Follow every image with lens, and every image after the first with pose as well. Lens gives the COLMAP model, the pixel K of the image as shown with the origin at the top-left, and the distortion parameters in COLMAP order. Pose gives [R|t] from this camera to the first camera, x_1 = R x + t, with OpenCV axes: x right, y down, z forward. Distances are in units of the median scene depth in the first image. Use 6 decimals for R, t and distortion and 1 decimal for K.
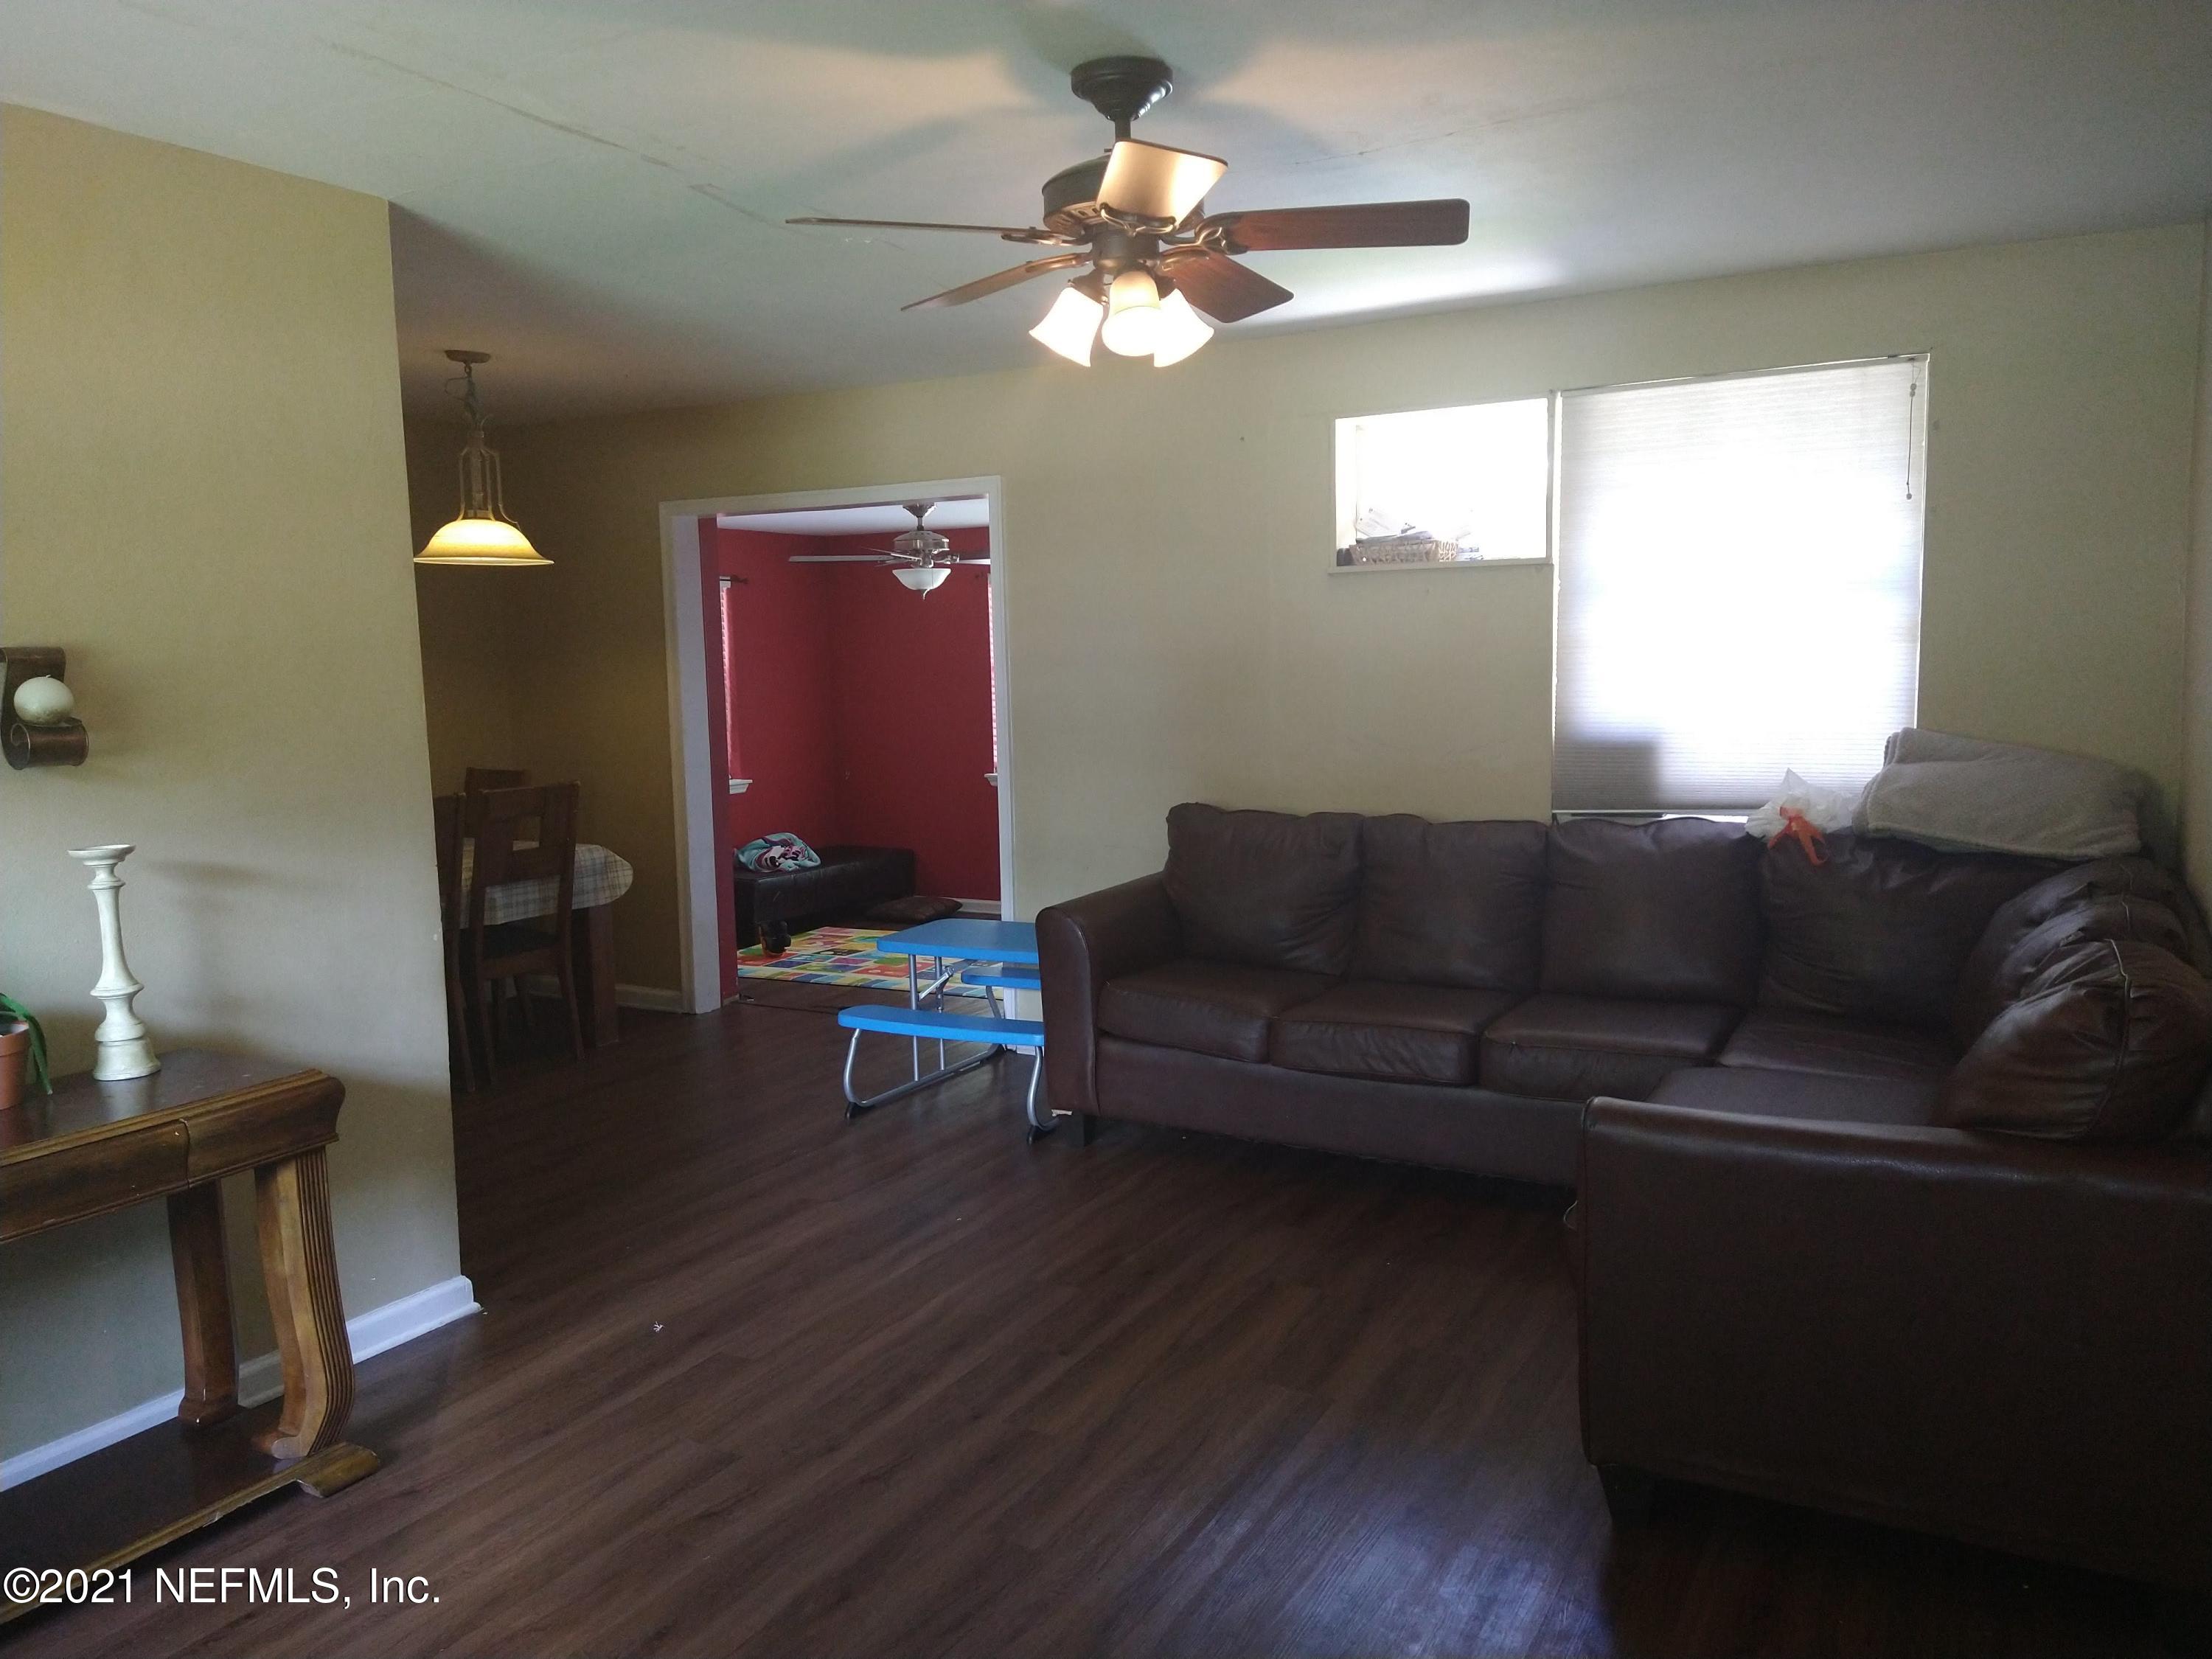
lens RADIAL K [[1670.0, 0, 1106.0], [0, 1670.0, 829.5], [0, 0, 1]] dist [0.125074, -0.206189]
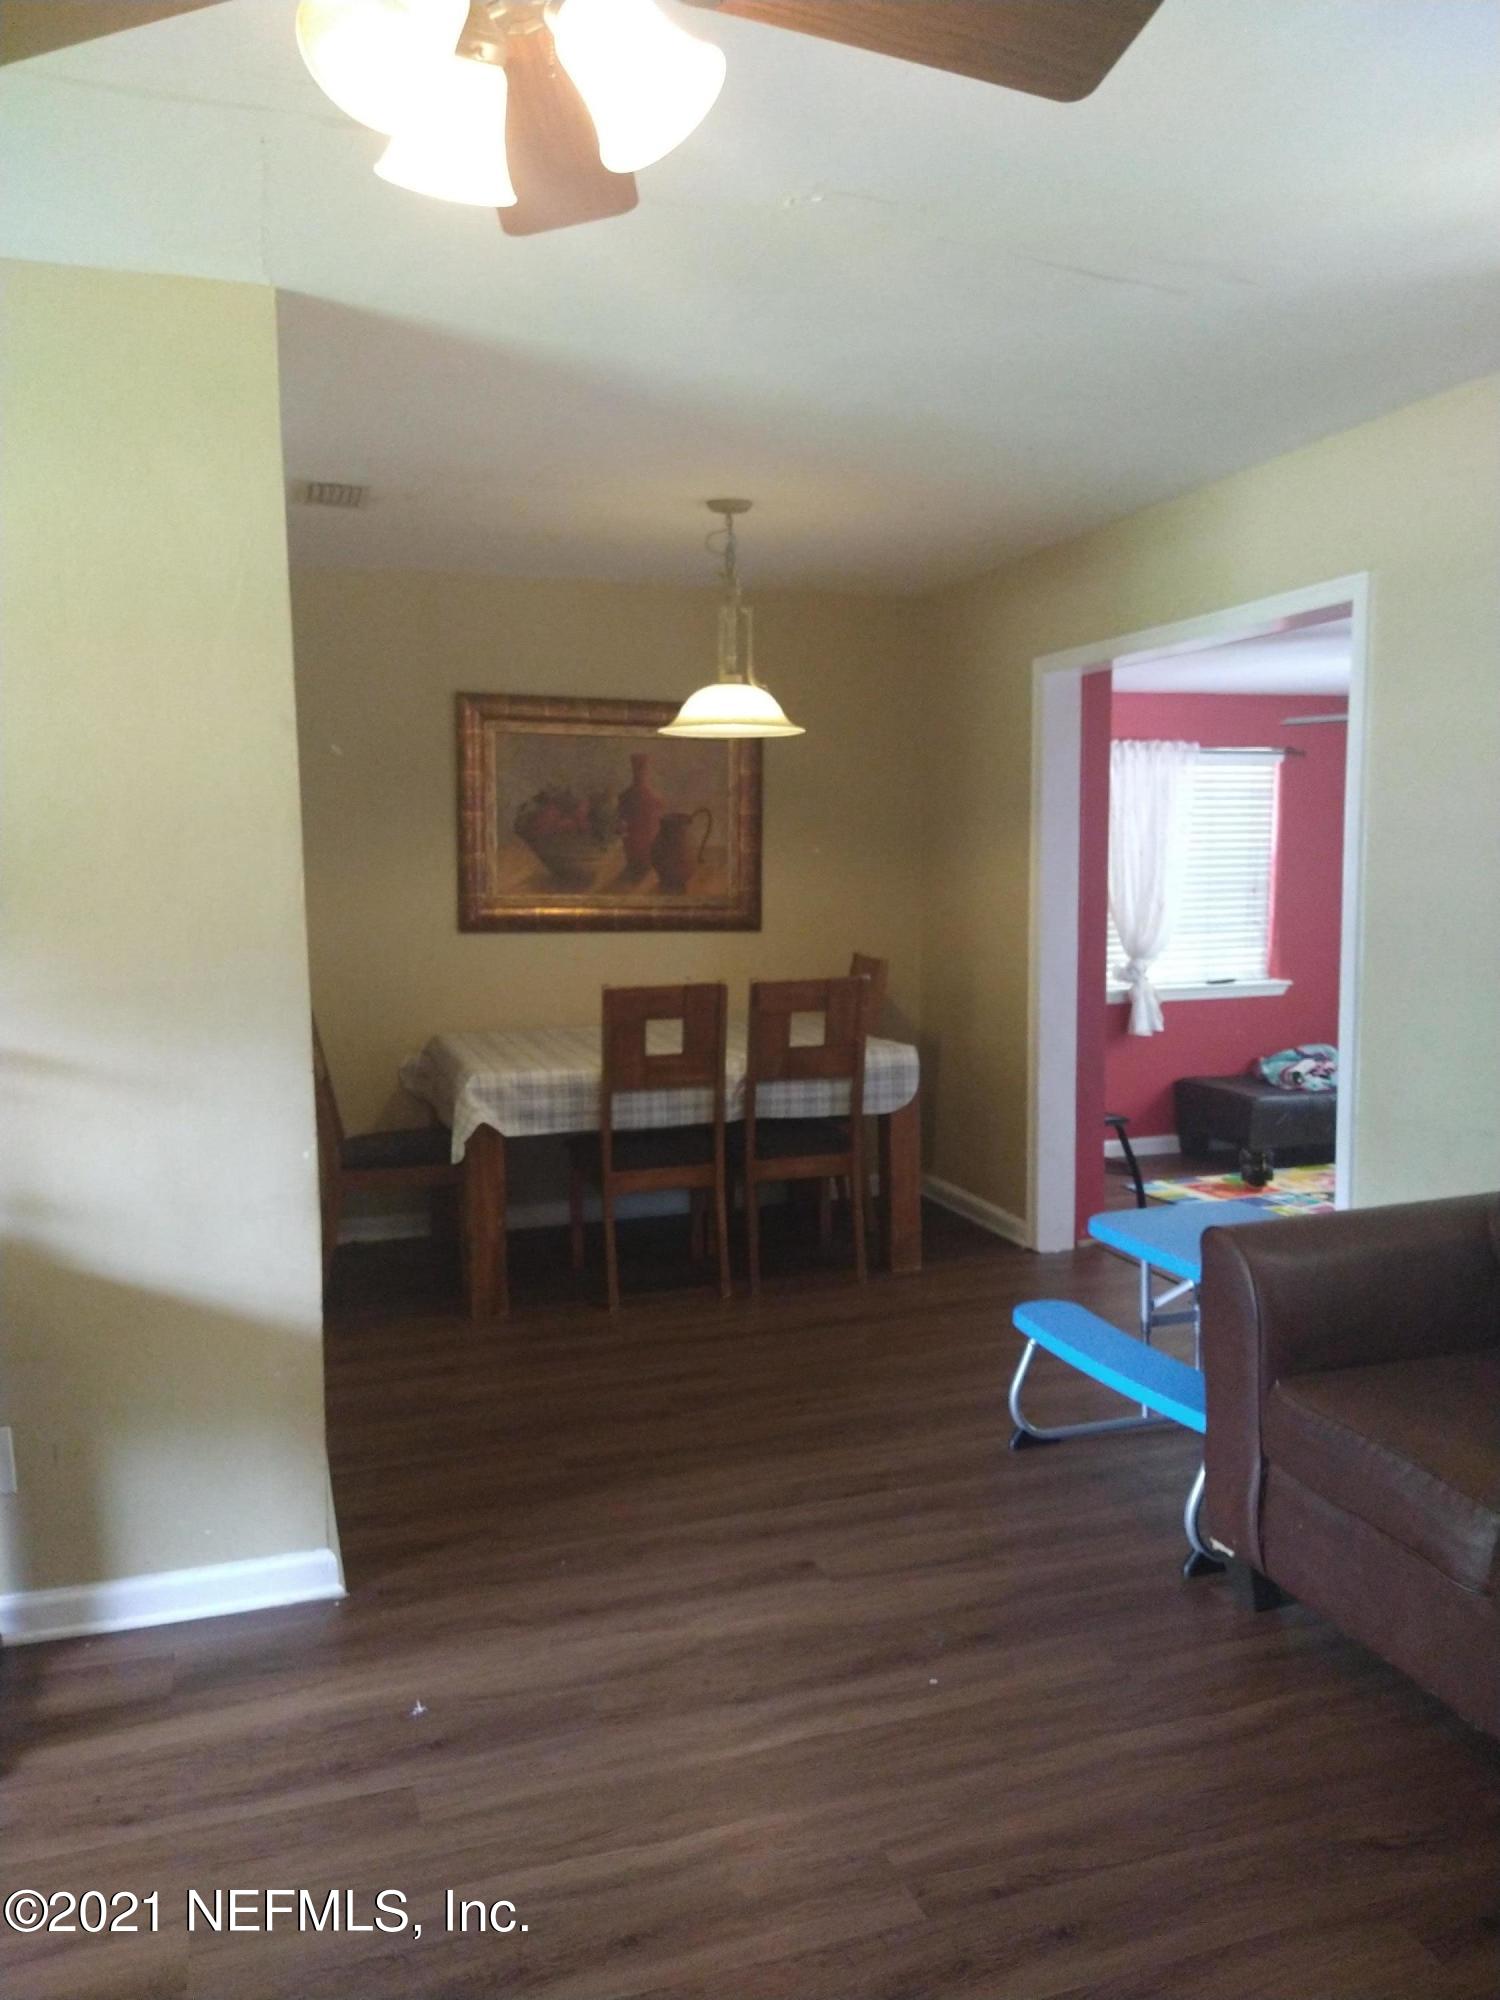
lens RADIAL K [[1509.9, 0, 749.7], [0, 1509.9, 968.7], [0, 0, 1]] dist [0.125074, -0.206189]
pose [[0.742034, 0.066635, -0.667042, 0.198601], [-0.080478, 0.996706, 0.010041, -0.038255], [0.665514, 0.046232, 0.744952, 0.403339]]
